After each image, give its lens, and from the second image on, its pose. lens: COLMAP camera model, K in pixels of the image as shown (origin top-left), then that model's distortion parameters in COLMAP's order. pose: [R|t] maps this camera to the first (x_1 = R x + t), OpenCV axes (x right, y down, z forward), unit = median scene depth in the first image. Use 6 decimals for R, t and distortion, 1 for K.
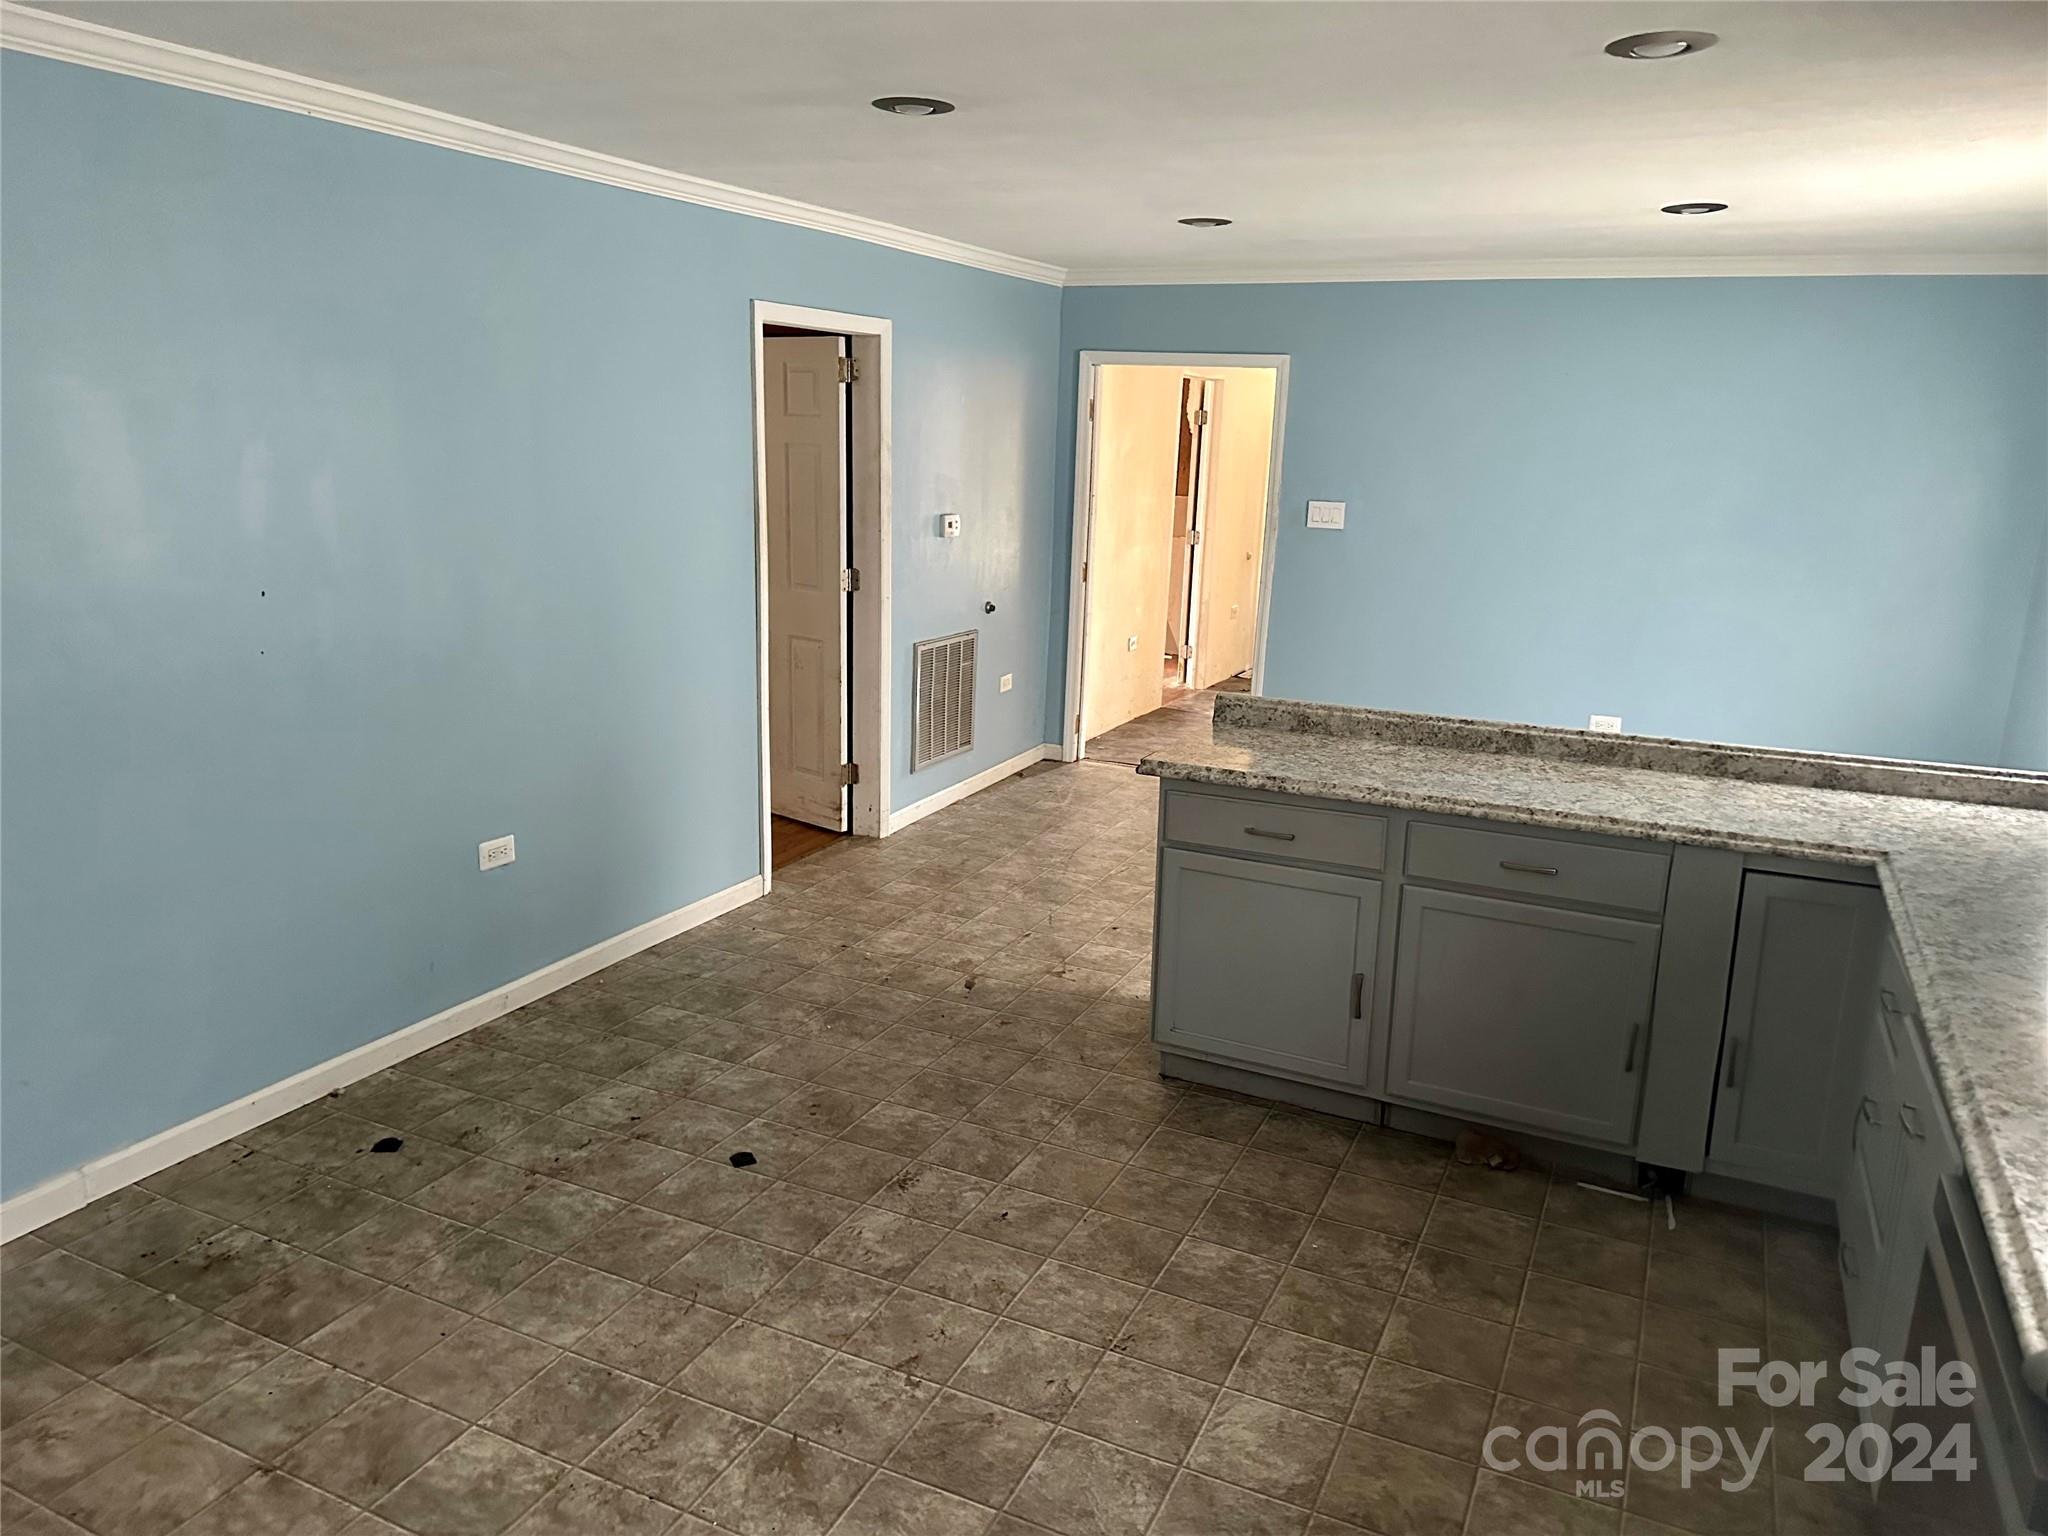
lens RADIAL K [[1430.6, 0, 1039.2], [0, 1430.6, 771.2], [0, 0, 1]] dist [0.094344, -0.112130]
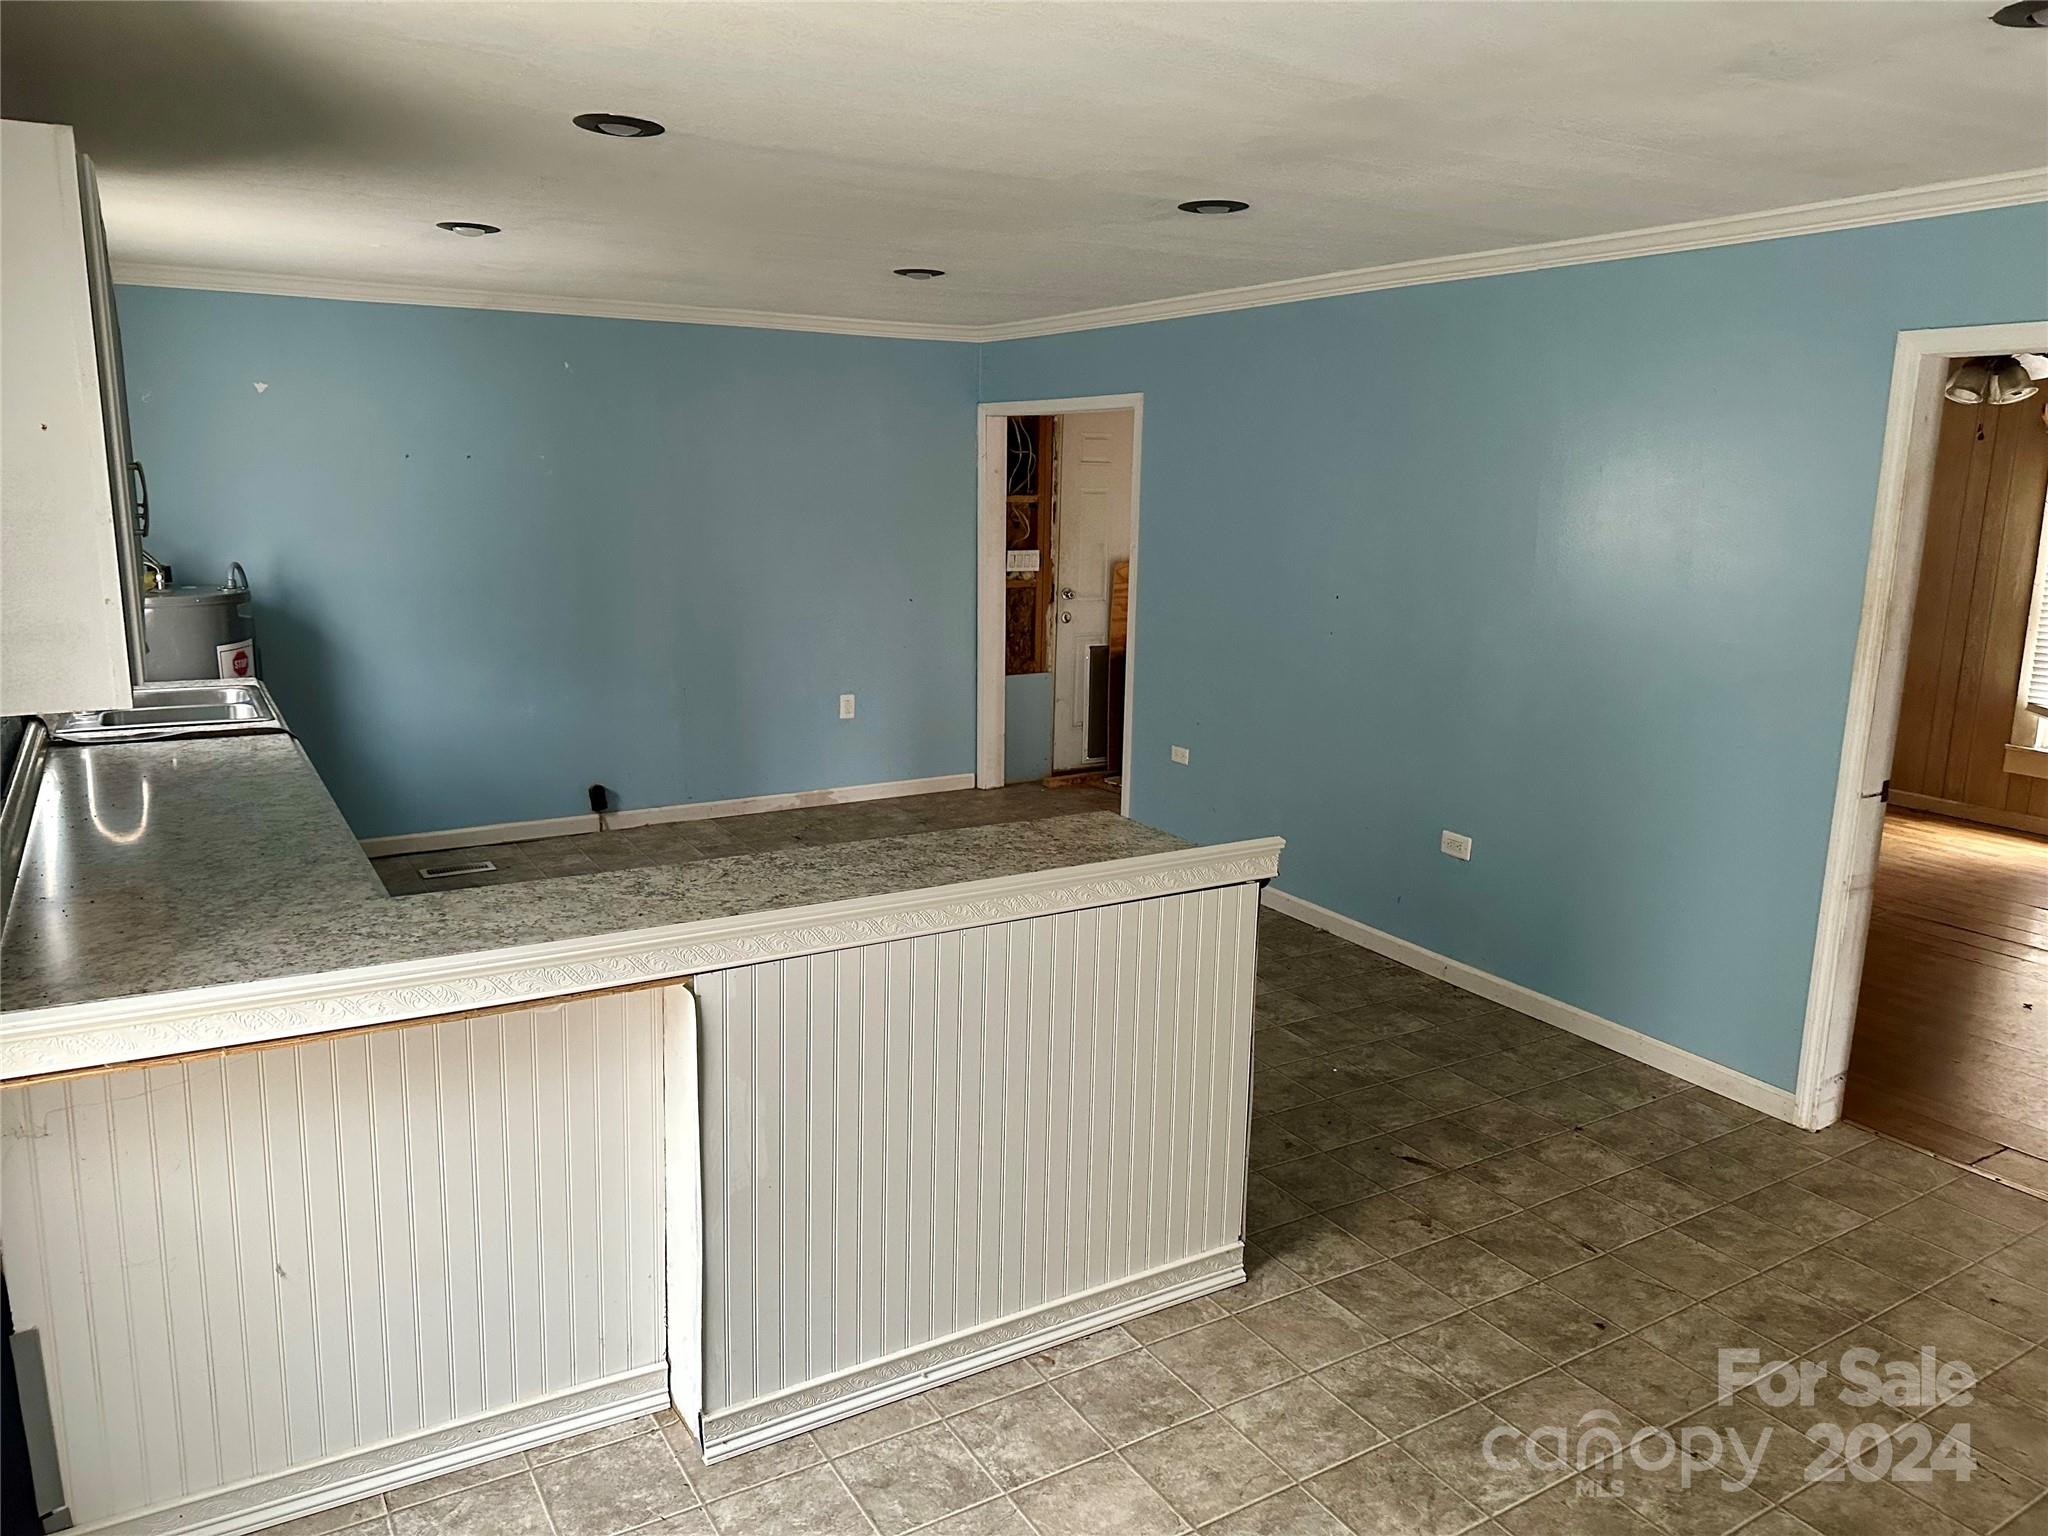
lens RADIAL K [[1430.6, 0, 1021.8], [0, 1430.6, 713.8], [0, 0, 1]] dist [0.094344, -0.112130]
pose [[-0.547841, 0.099994, -0.830585, 0.965775], [-0.235264, 0.934349, 0.267663, -0.336030], [0.802820, 0.342044, -0.488350, 1.507416]]
